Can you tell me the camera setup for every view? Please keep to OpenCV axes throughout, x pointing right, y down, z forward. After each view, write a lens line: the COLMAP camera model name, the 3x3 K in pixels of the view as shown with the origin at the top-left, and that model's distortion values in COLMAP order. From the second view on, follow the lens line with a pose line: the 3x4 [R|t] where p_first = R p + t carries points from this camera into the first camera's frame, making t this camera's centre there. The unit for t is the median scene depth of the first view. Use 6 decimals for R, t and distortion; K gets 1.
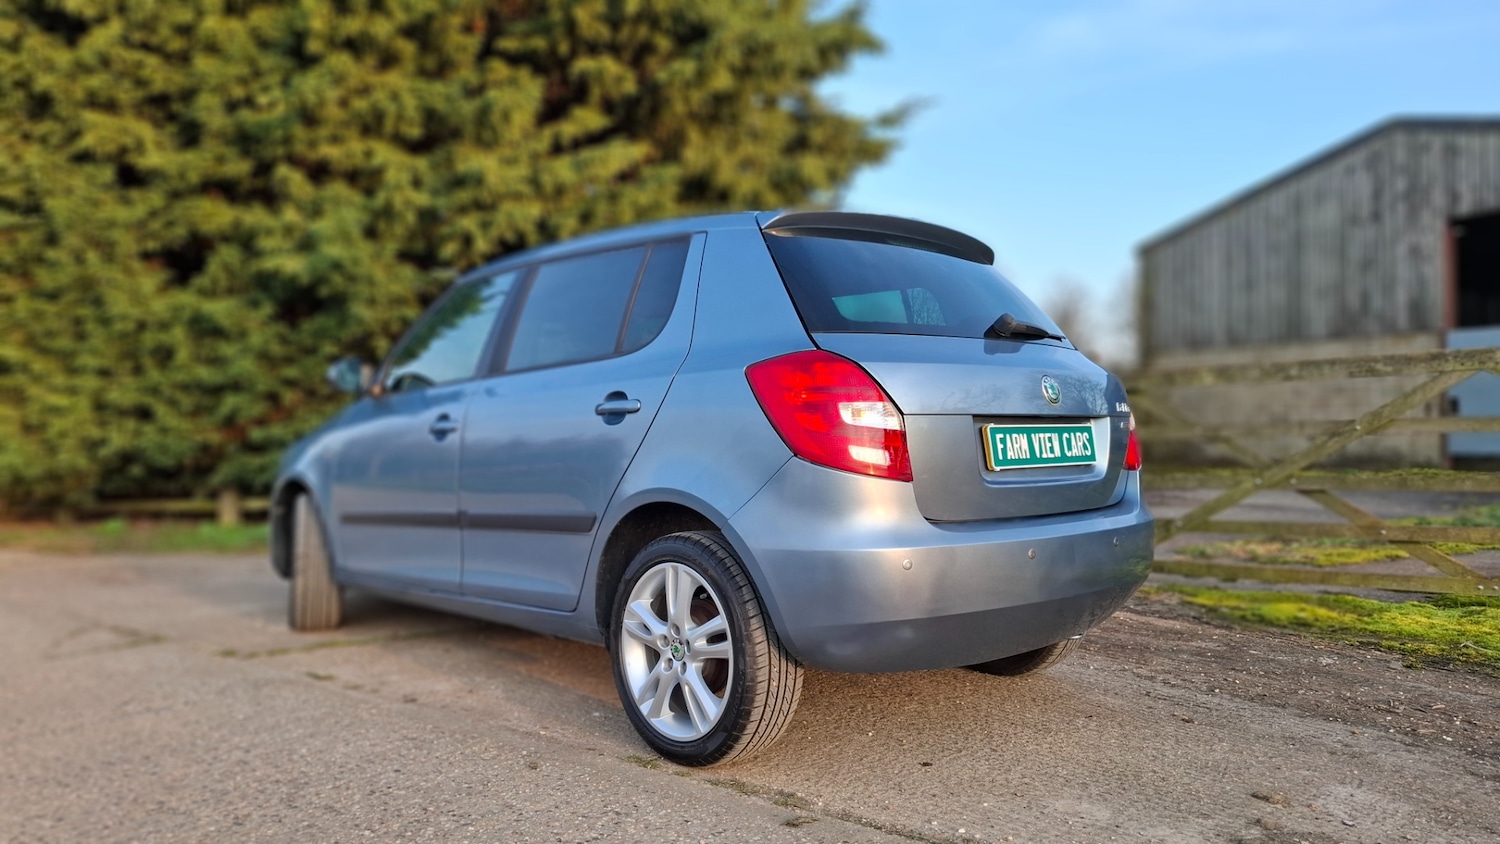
lens RADIAL K [[1033.7, 0, 728.3], [0, 1033.7, 432.8], [0, 0, 1]] dist [0.087710, -0.100961]
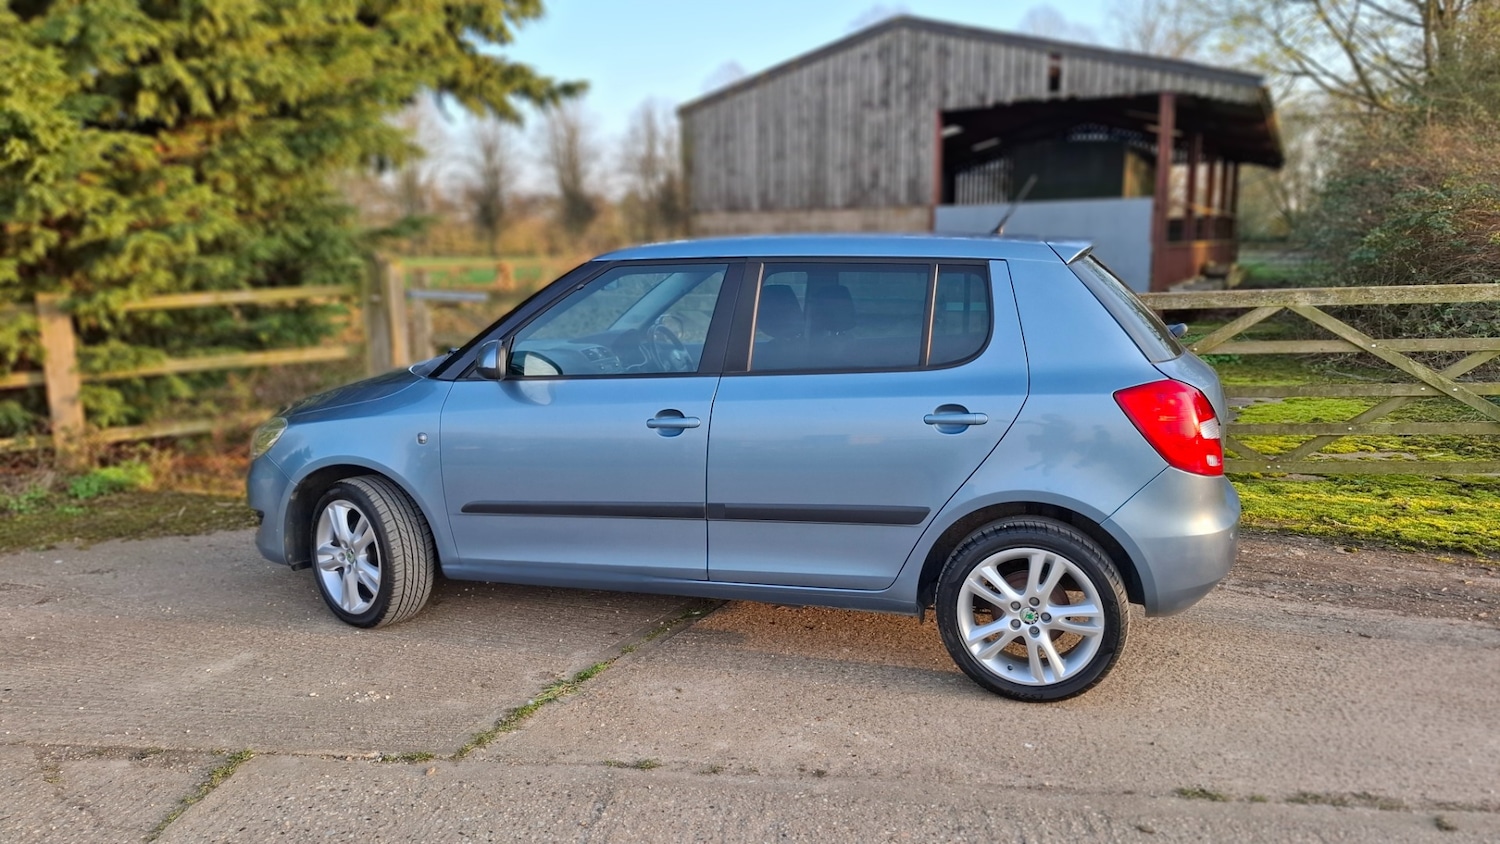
lens RADIAL K [[1028.6, 0, 747.0], [0, 1028.6, 430.1], [0, 0, 1]] dist [0.099056, -0.123819]
pose [[0.844172, -0.090692, 0.528346, -0.328452], [0.003910, 0.986601, 0.163105, -0.071961], [-0.536059, -0.135623, 0.833215, 0.140649]]
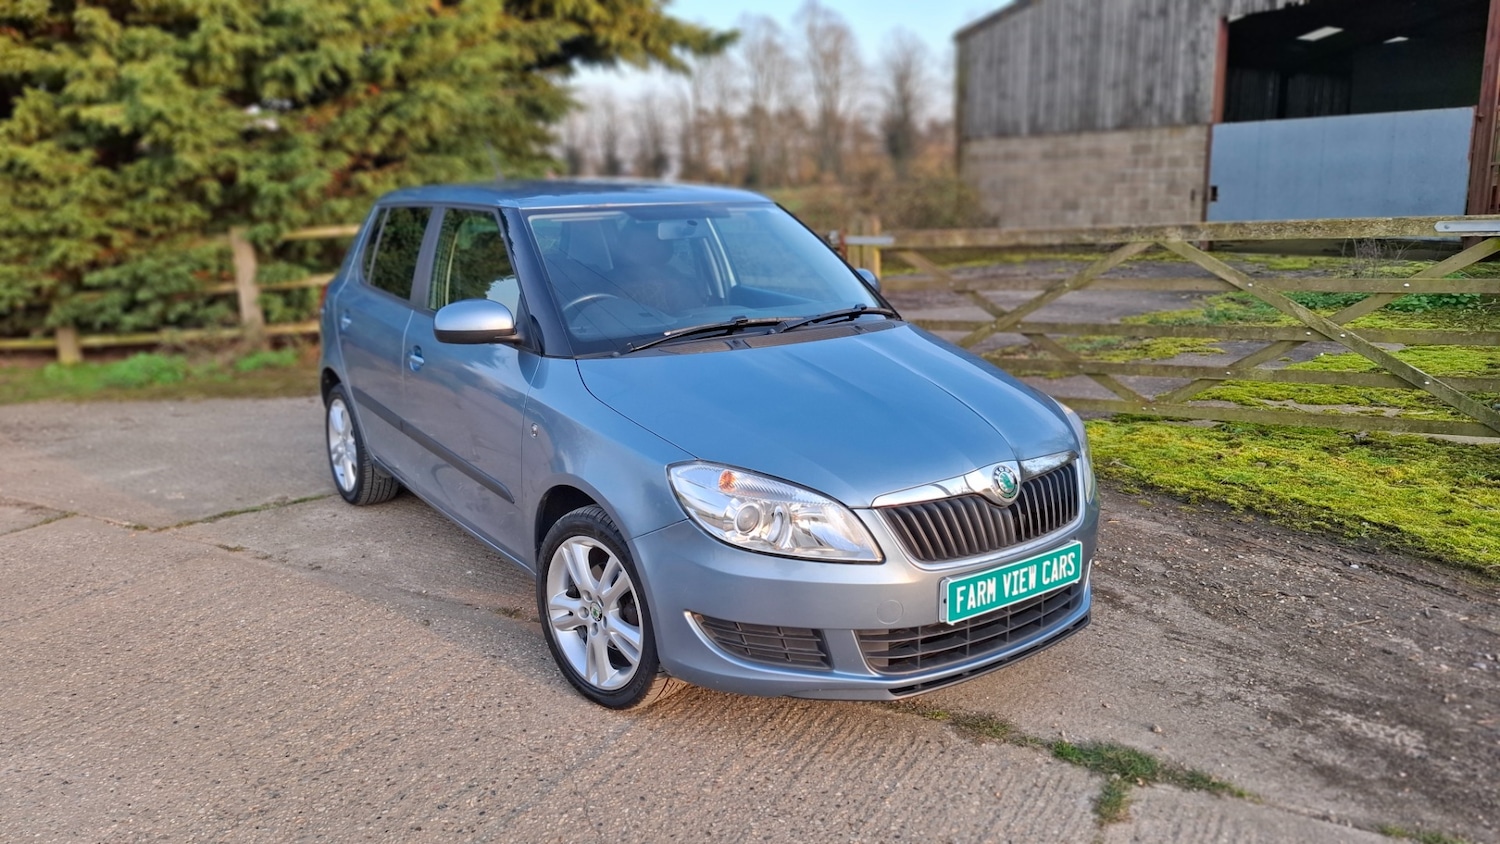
lens RADIAL K [[1033.6, 0, 730.3], [0, 1033.6, 412.1], [0, 0, 1]] dist [0.085839, -0.097608]
pose [[0.988375, -0.049058, 0.143905, 0.008076], [0.018356, 0.978092, 0.207360, -0.075667], [-0.150925, -0.202308, 0.967622, -0.109721]]
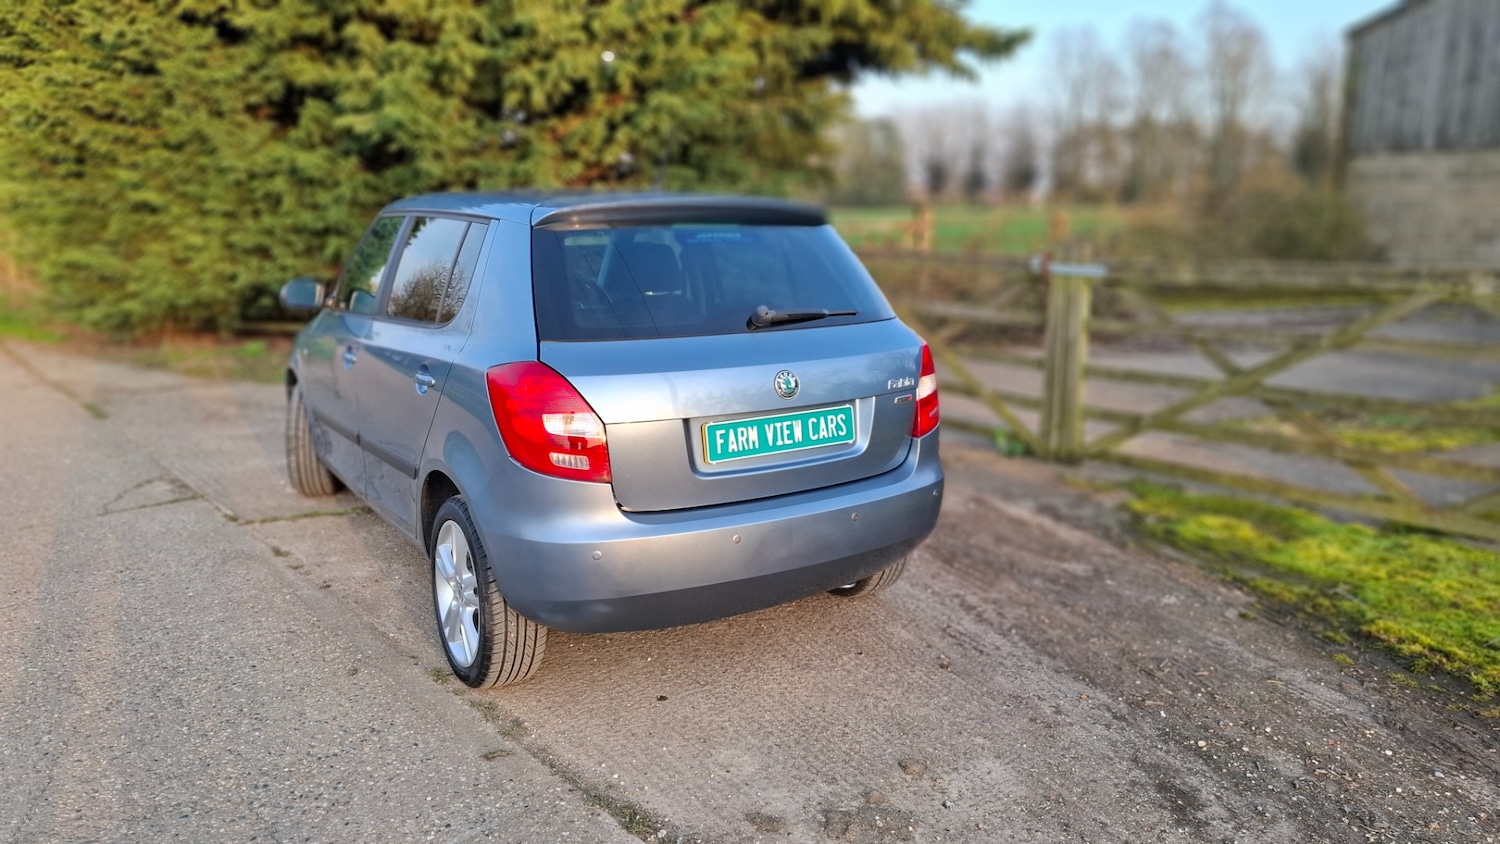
lens RADIAL K [[1033.4, 0, 725.7], [0, 1033.4, 412.9], [0, 0, 1]] dist [0.092307, -0.107540]
pose [[0.981280, 0.044899, -0.187281, 0.154277], [-0.007886, 0.980996, 0.193869, -0.075471], [0.192426, -0.188763, 0.962985, -0.018884]]
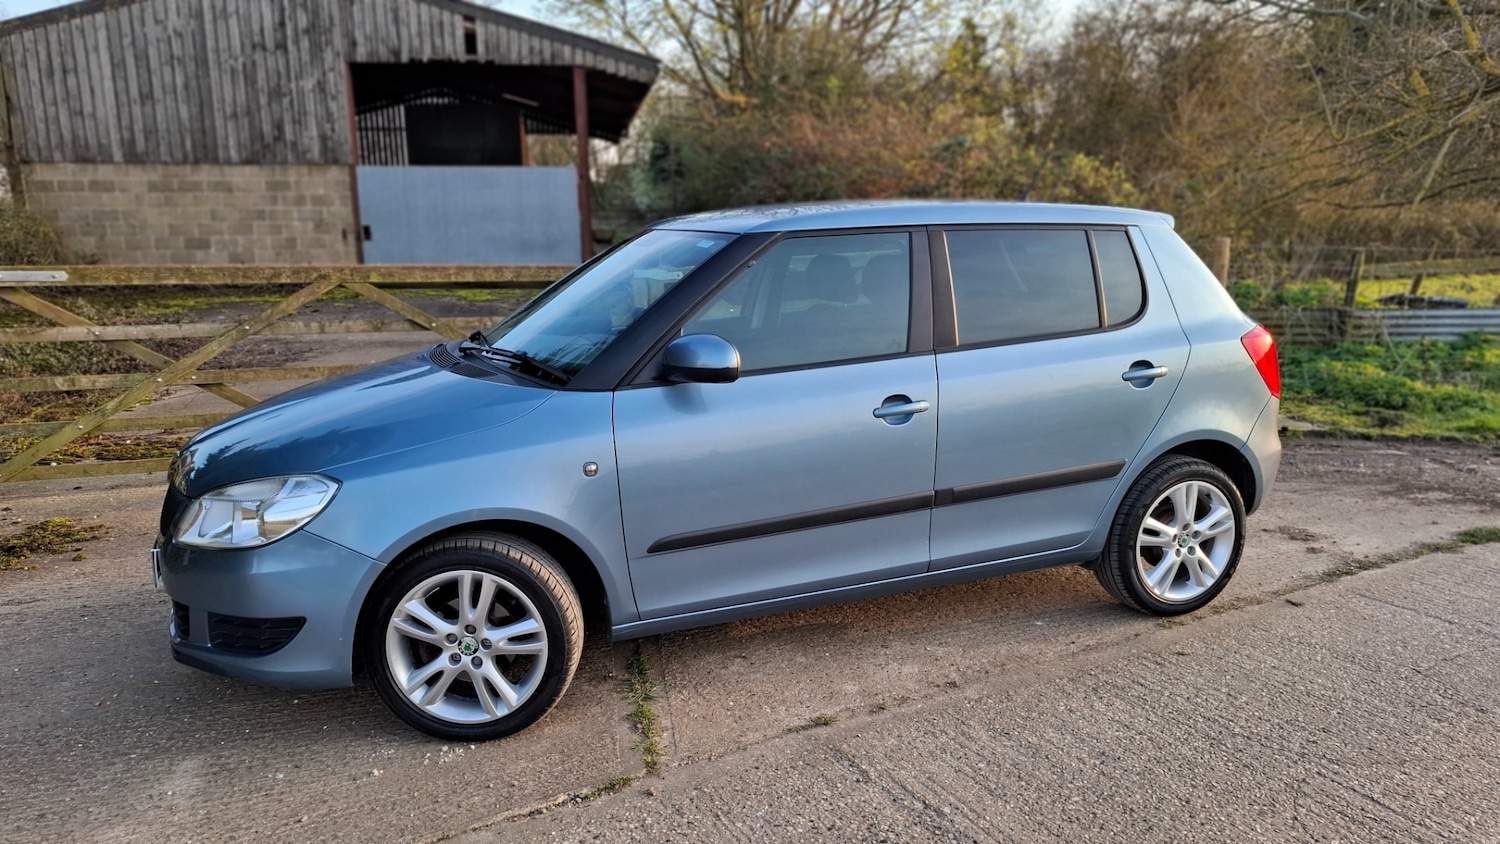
lens RADIAL K [[1043.9, 0, 732.3], [0, 1043.9, 428.5], [0, 0, 1]] dist [0.100940, -0.125216]
pose [[0.371957, -0.184801, 0.909668, -0.519224], [0.007520, 0.980550, 0.196126, -0.076042], [-0.928220, -0.066110, 0.366112, 0.348698]]
